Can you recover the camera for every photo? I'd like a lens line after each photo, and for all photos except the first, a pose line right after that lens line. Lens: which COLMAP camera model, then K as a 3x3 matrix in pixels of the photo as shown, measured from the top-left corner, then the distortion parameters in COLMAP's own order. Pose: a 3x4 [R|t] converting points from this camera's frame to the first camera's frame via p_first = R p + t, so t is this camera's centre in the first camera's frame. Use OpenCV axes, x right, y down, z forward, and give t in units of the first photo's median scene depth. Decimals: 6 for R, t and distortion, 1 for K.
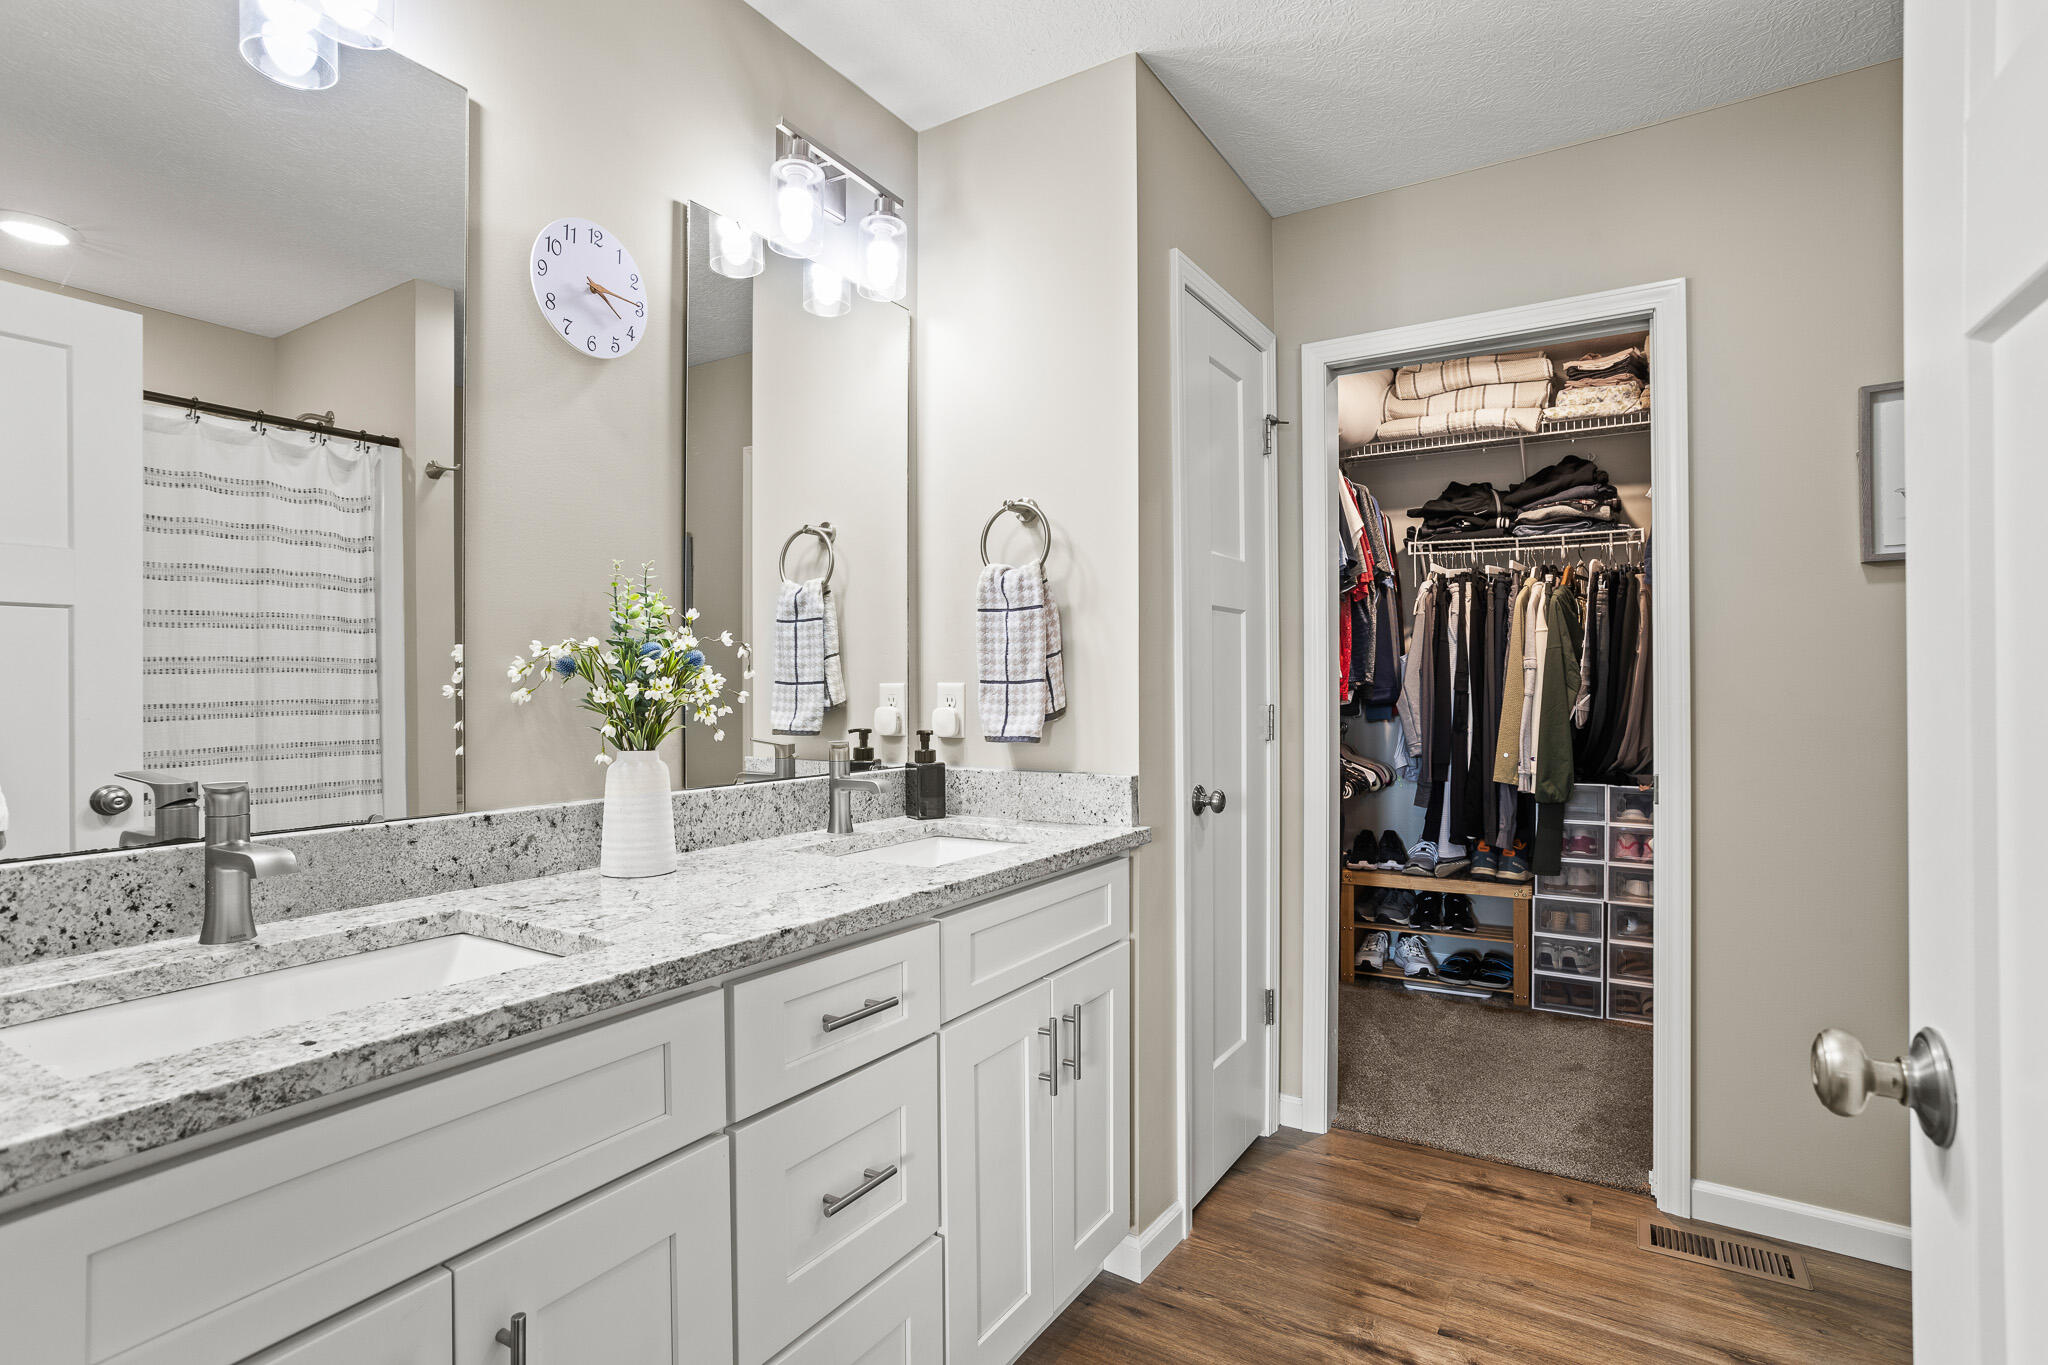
lens RADIAL K [[994.1, 0, 1024.0], [0, 994.1, 682.5], [0, 0, 1]] dist [0.000197, 0.001004]
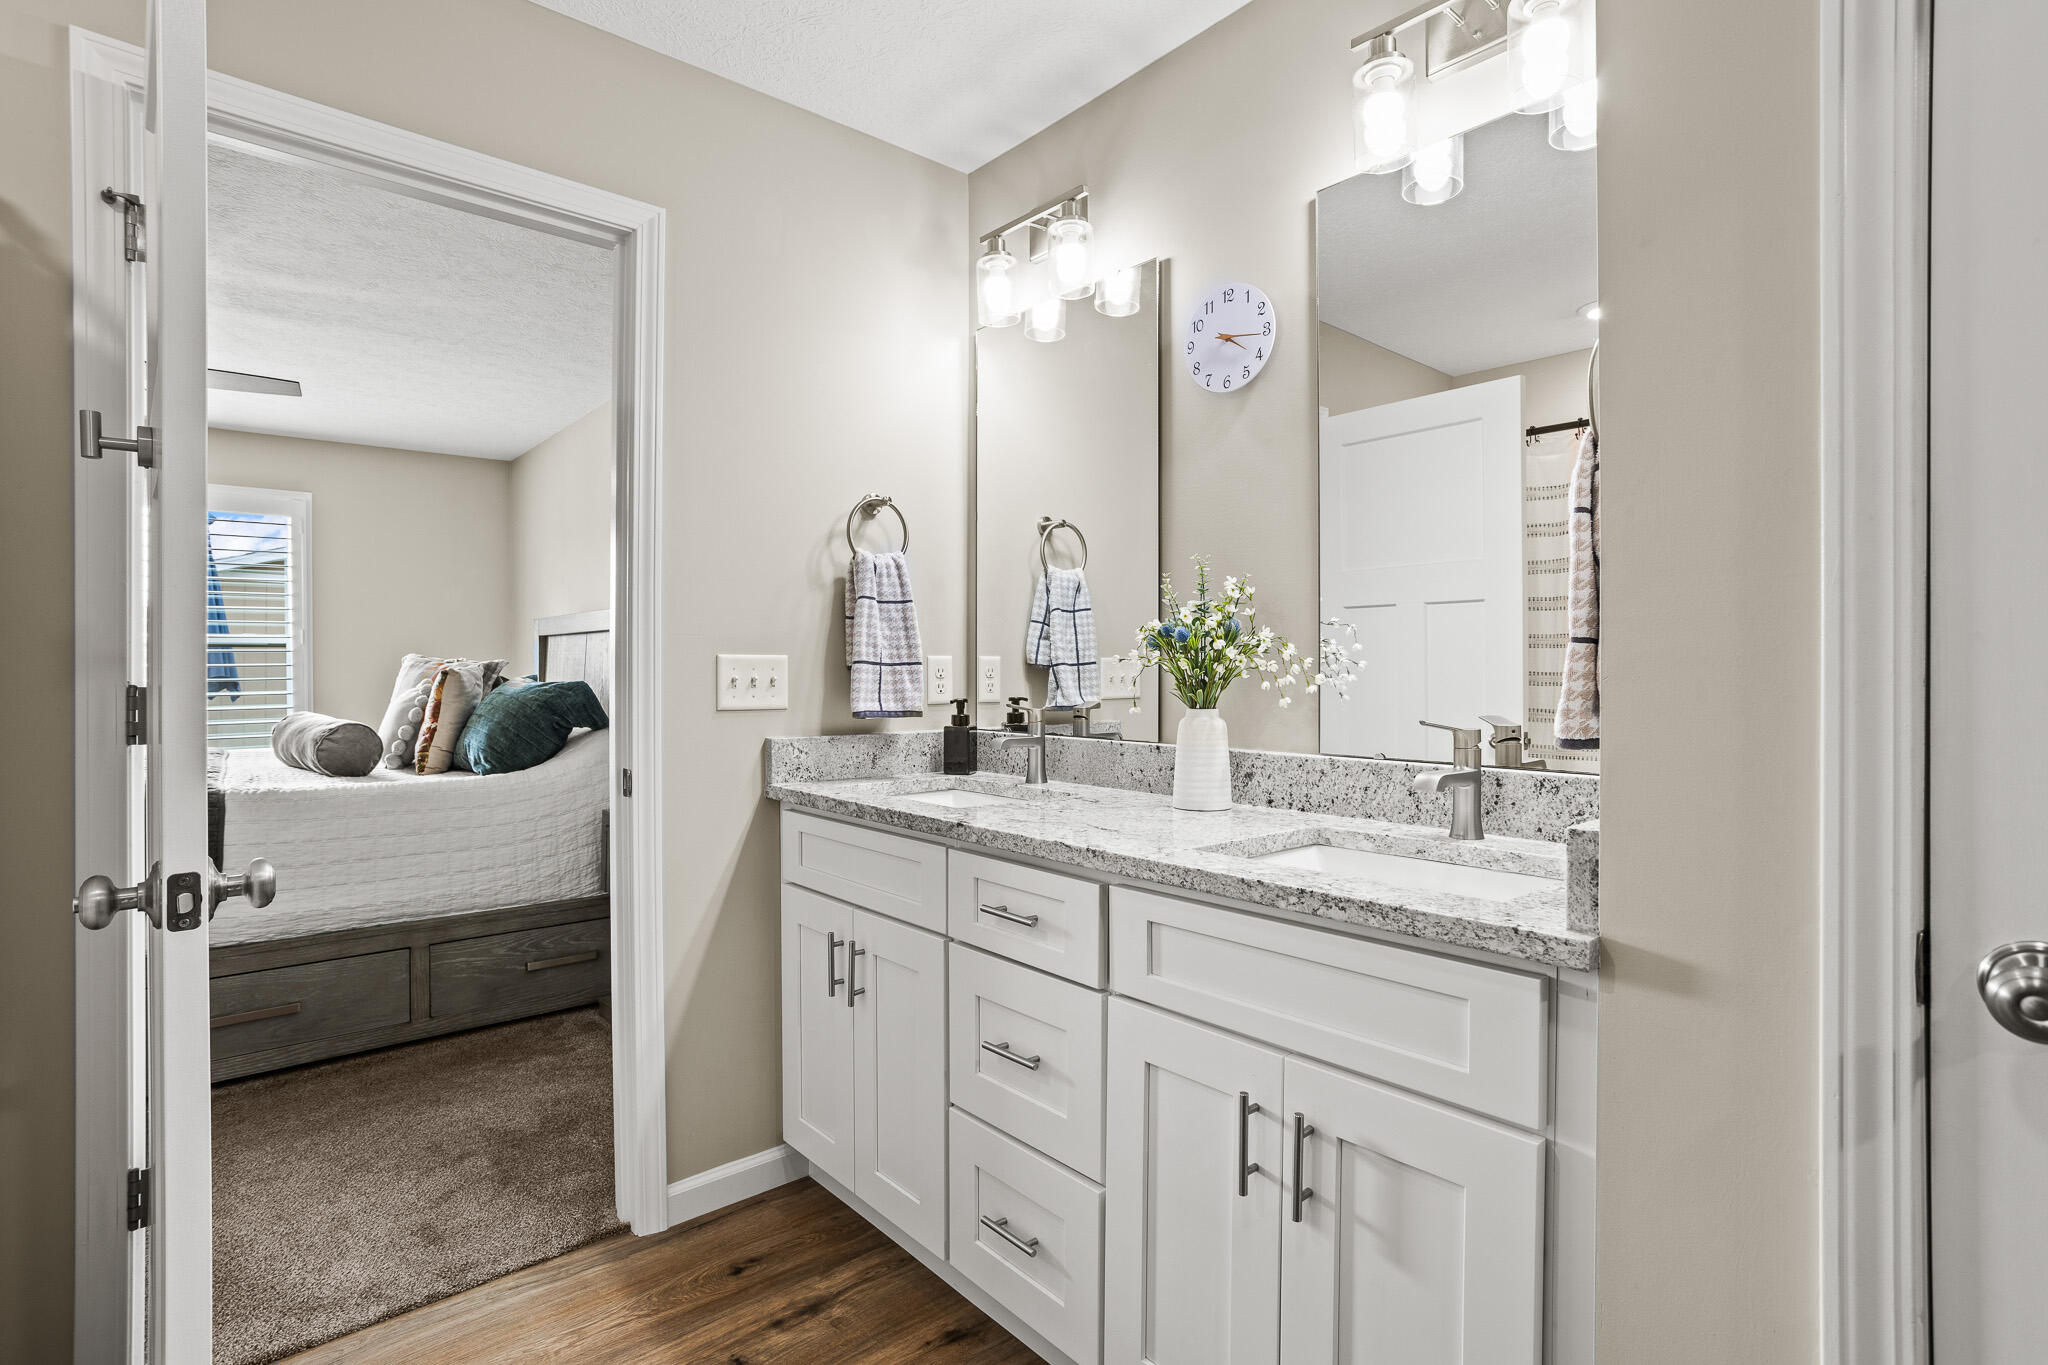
lens RADIAL K [[992.1, 0, 1018.8], [0, 992.1, 675.5], [0, 0, 1]] dist [-0.044548, 0.027398]
pose [[-0.301505, 0.006581, -0.953442, 0.906931], [0.009331, 0.999949, 0.003952, 0.021639], [0.953419, -0.007705, -0.301551, 1.232095]]
